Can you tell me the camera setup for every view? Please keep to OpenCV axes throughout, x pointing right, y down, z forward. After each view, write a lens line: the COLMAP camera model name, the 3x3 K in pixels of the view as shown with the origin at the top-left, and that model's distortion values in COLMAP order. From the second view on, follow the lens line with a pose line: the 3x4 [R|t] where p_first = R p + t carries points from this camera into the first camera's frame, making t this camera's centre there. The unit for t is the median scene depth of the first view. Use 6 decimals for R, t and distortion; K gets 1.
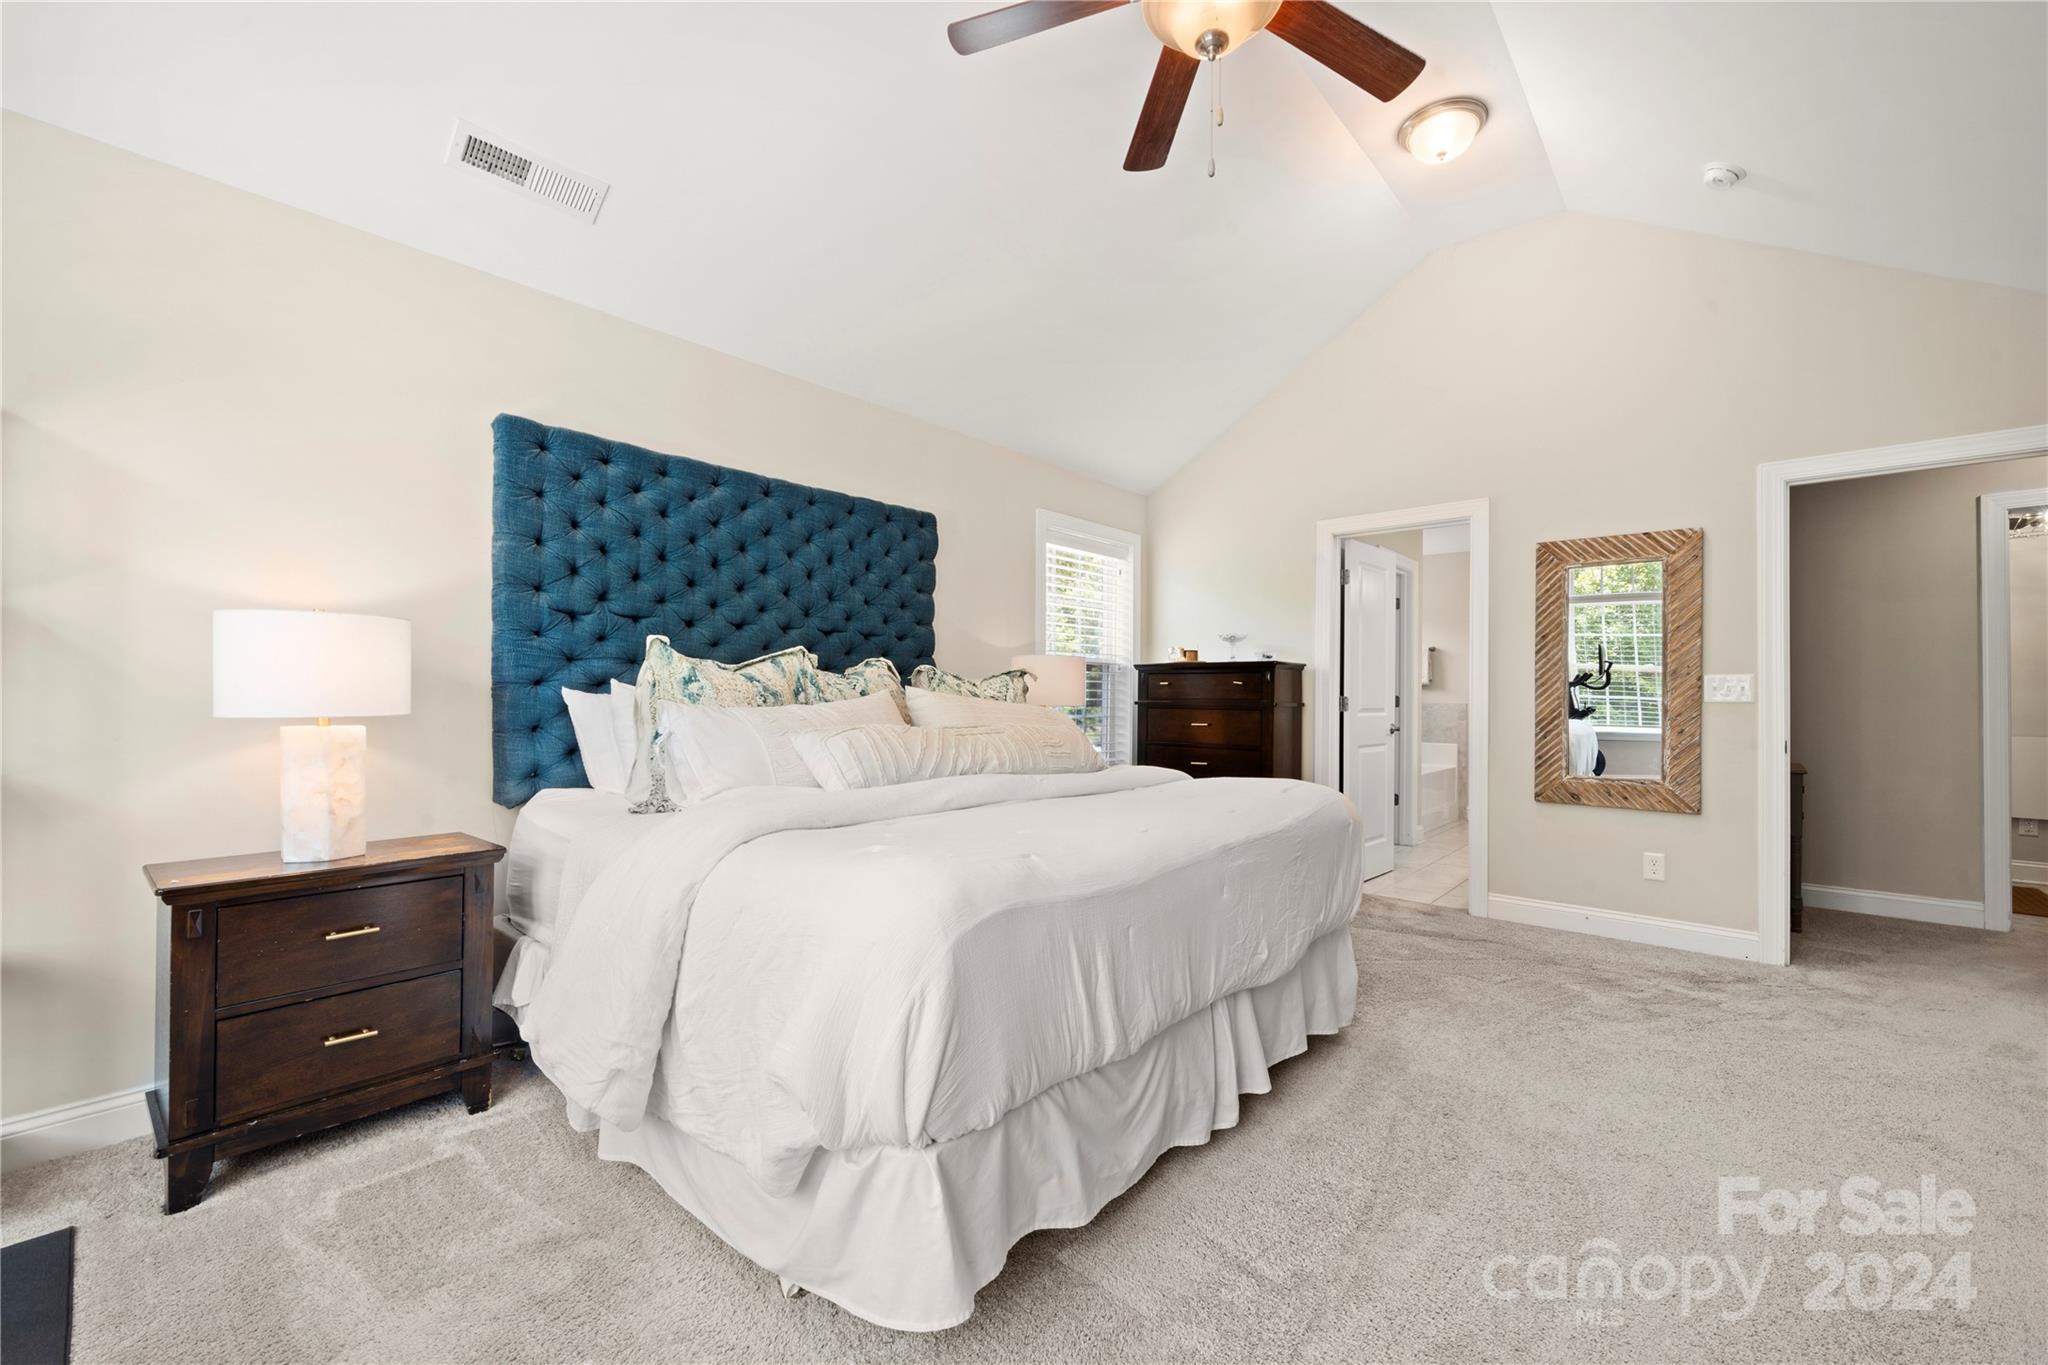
lens RADIAL K [[671.2, 0, 1021.8], [0, 671.2, 690.0], [0, 0, 1]] dist [-0.000120, -0.000009]
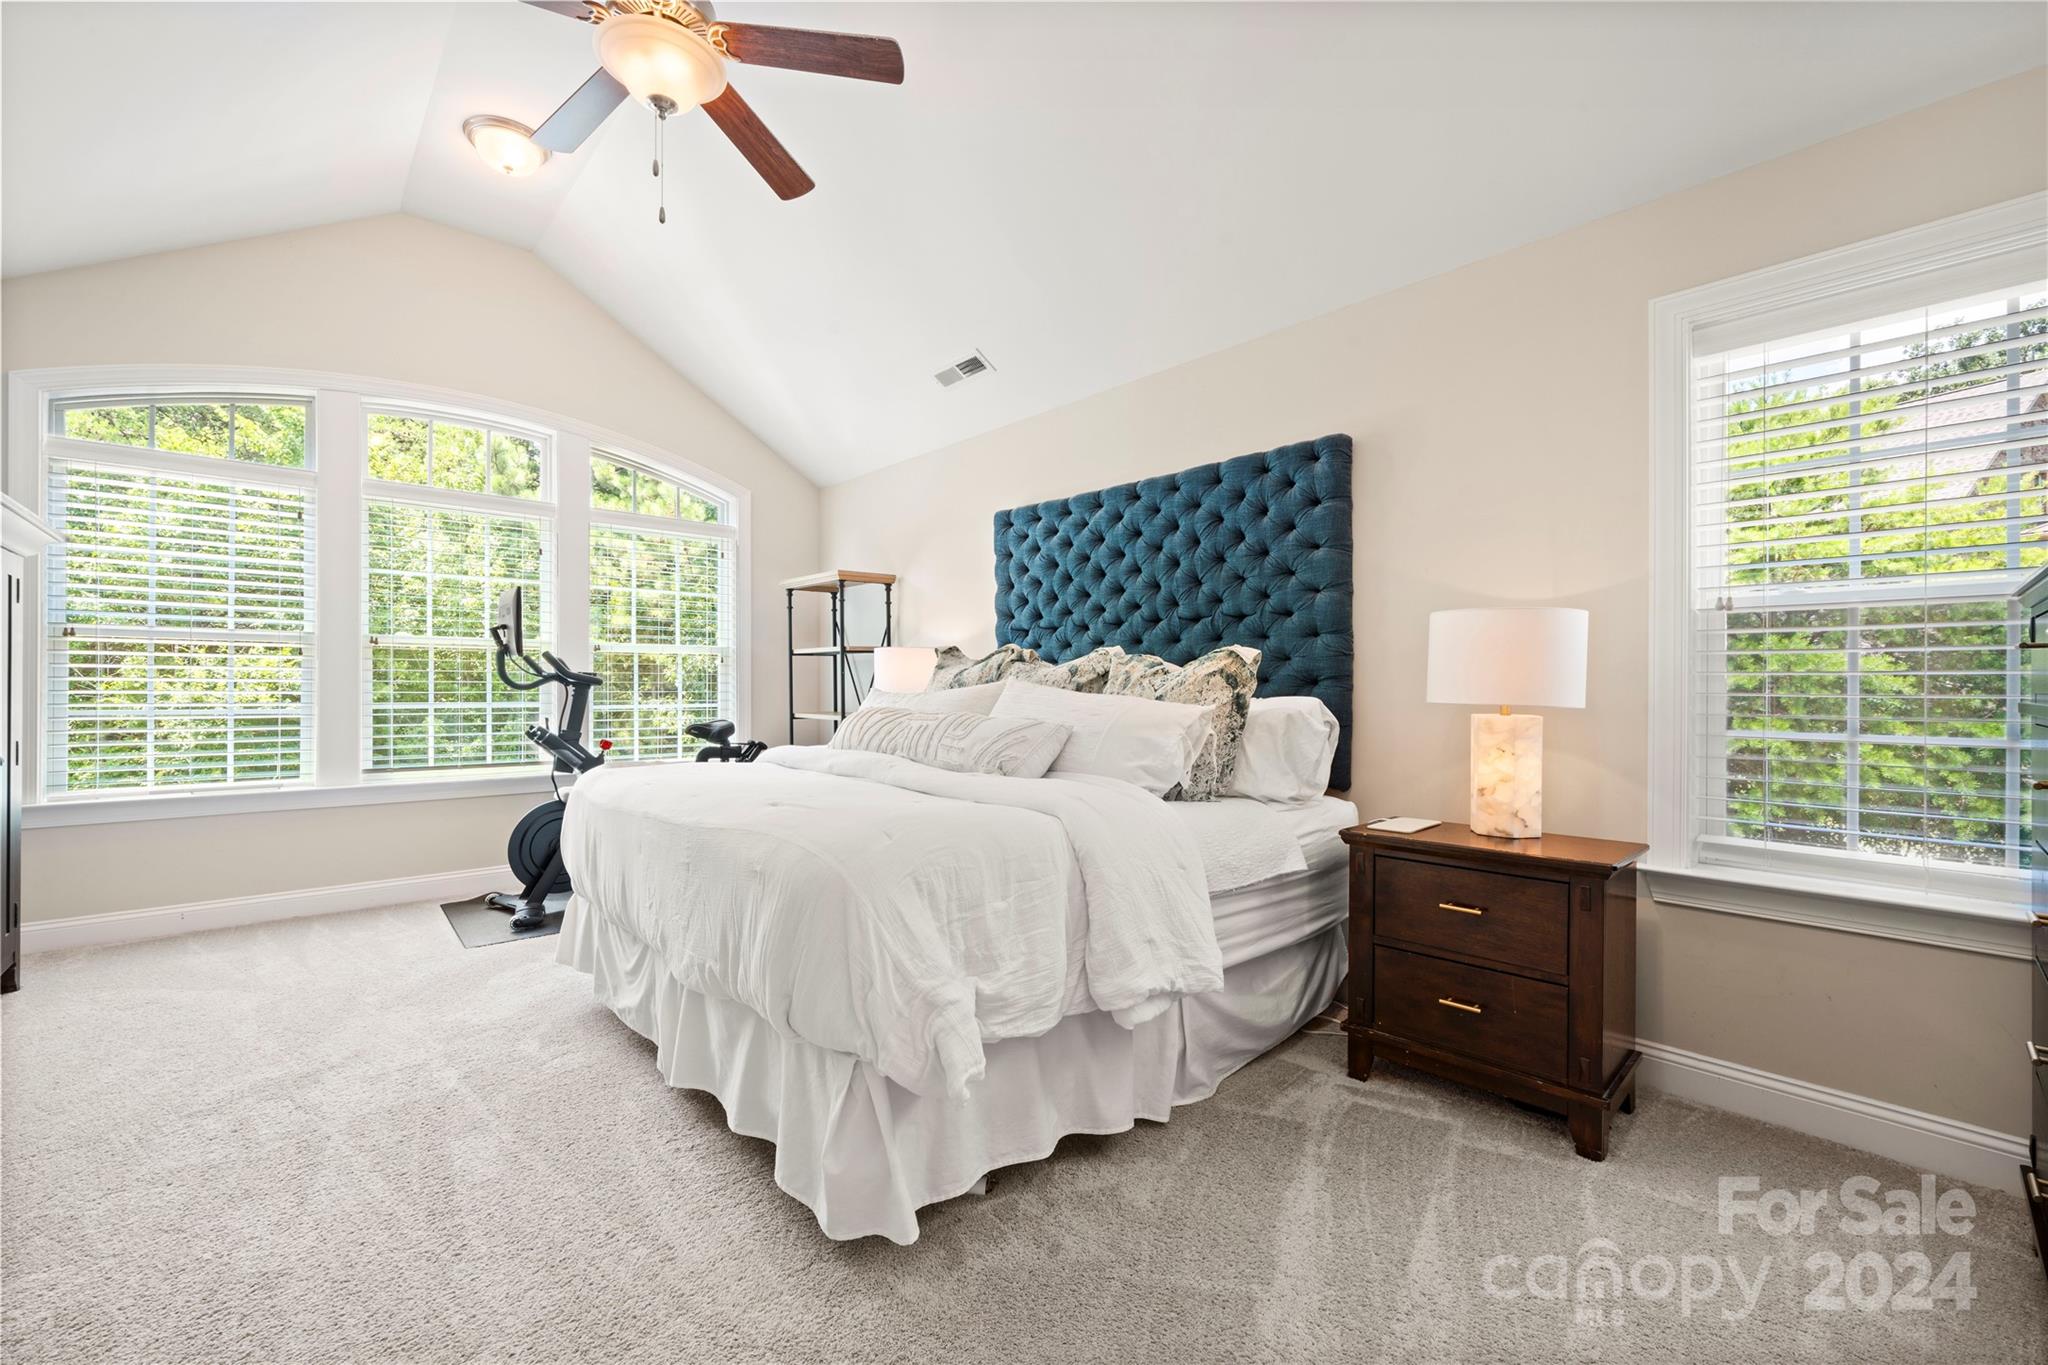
lens RADIAL K [[859.5, 0, 1020.4], [0, 859.5, 684.5], [0, 0, 1]] dist [-0.000252, -0.000057]
pose [[-0.017734, 0.001096, -0.999842, 0.961853], [0.008139, 0.999966, 0.000952, -0.001769], [0.999810, -0.008120, -0.017743, 0.826963]]
